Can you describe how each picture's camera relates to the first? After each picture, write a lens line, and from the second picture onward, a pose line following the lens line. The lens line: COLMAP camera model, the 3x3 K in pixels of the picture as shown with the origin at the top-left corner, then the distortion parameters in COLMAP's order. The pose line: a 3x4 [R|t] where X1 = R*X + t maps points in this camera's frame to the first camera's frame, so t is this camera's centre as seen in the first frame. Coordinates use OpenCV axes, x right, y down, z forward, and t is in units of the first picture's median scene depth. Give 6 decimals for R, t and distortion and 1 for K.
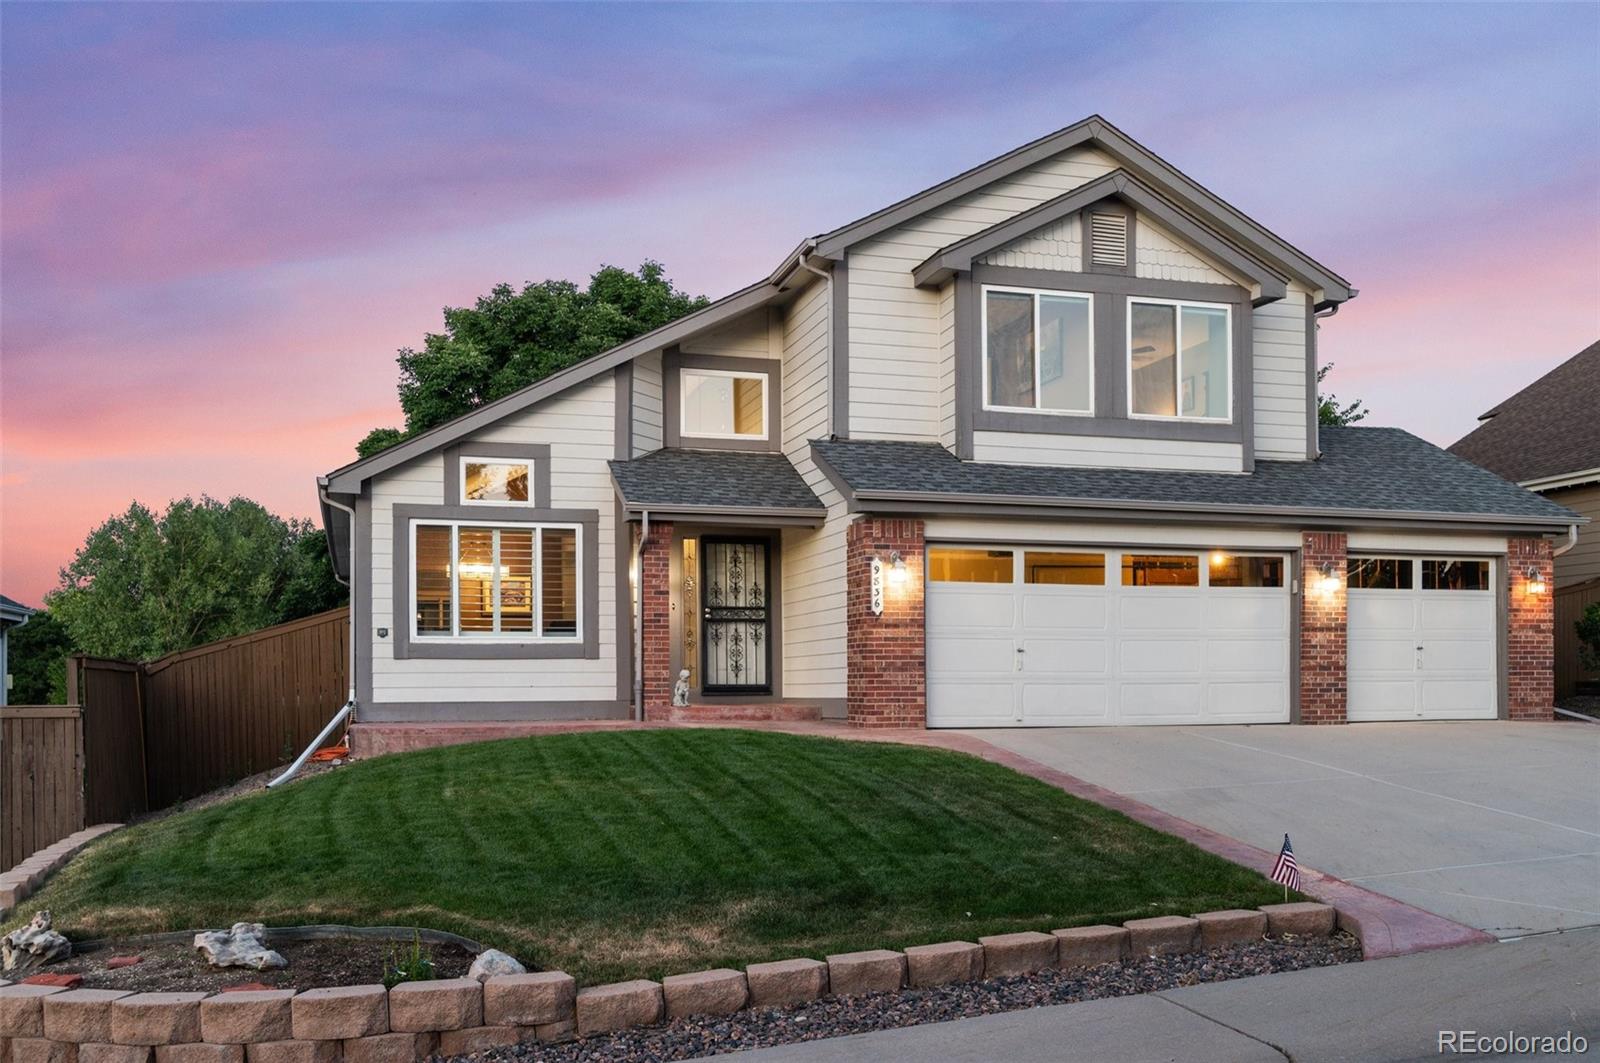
lens RADIAL K [[1469.6, 0, 799.3], [0, 1469.6, 531.9], [0, 0, 1]] dist [0.017288, 0.000000]
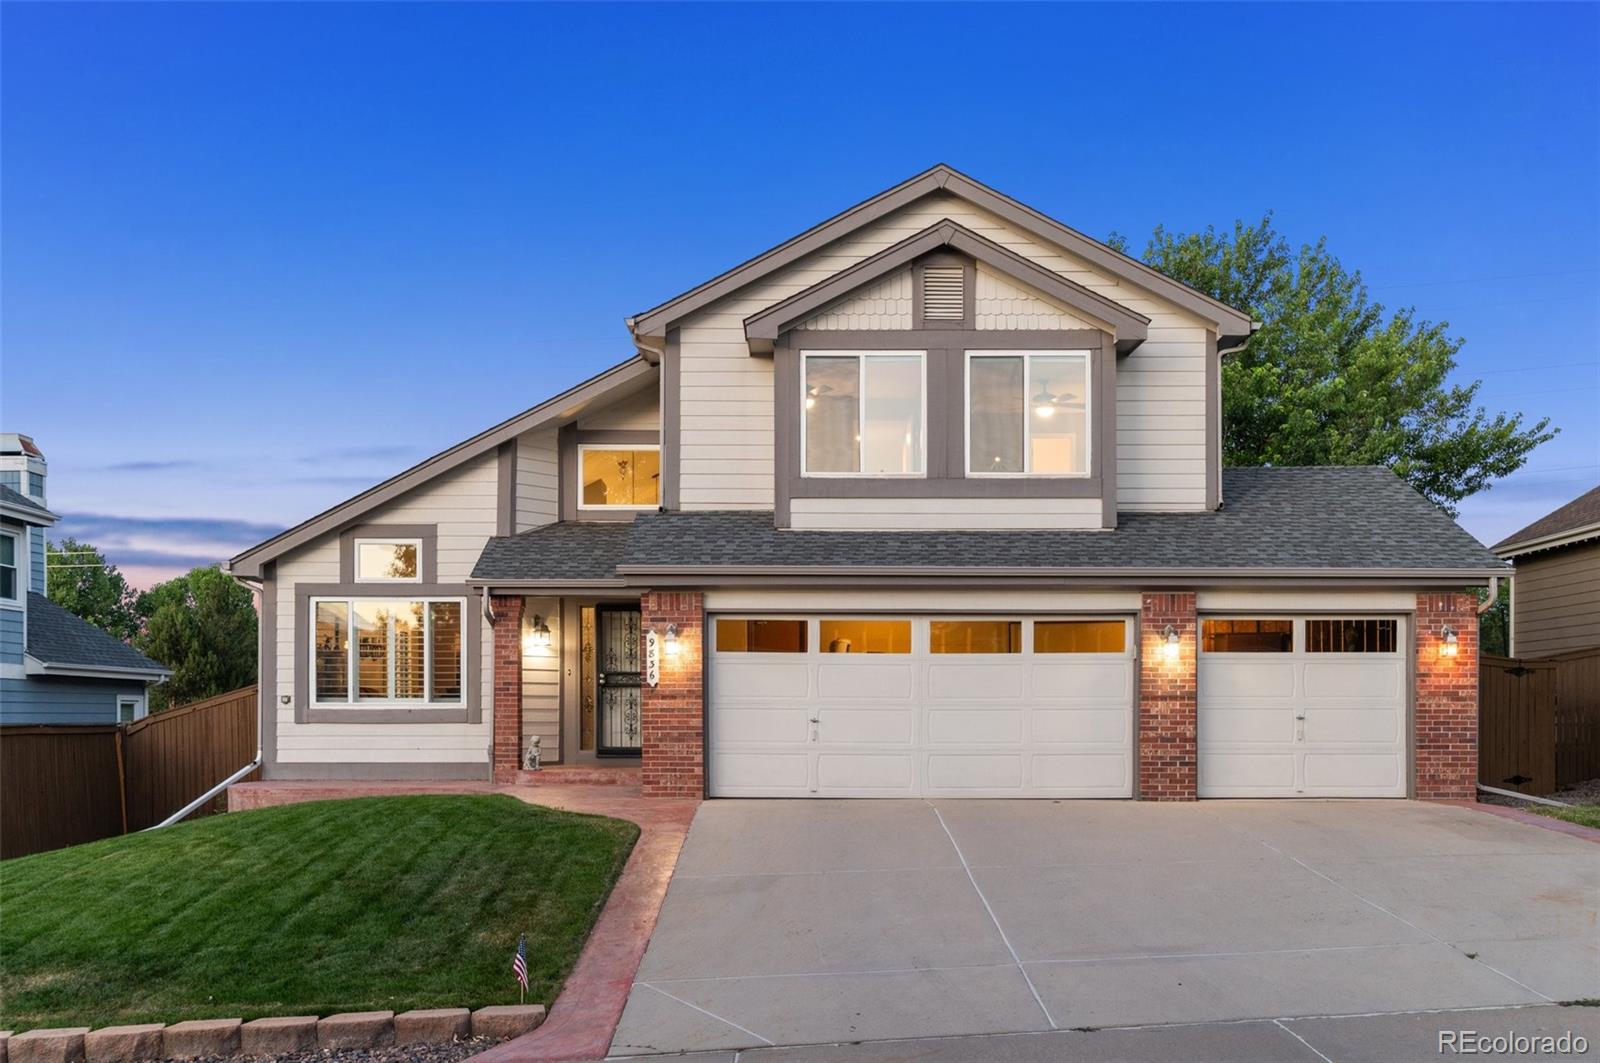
lens RADIAL K [[1469.6, 0, 781.0], [0, 1469.6, 568.9], [0, 0, 1]] dist [0.017288, 0.000000]
pose [[0.954511, -0.023658, -0.297235, 0.397501], [0.024584, 0.999698, -0.000622, -0.020022], [0.297160, -0.006714, 0.954804, 0.046328]]
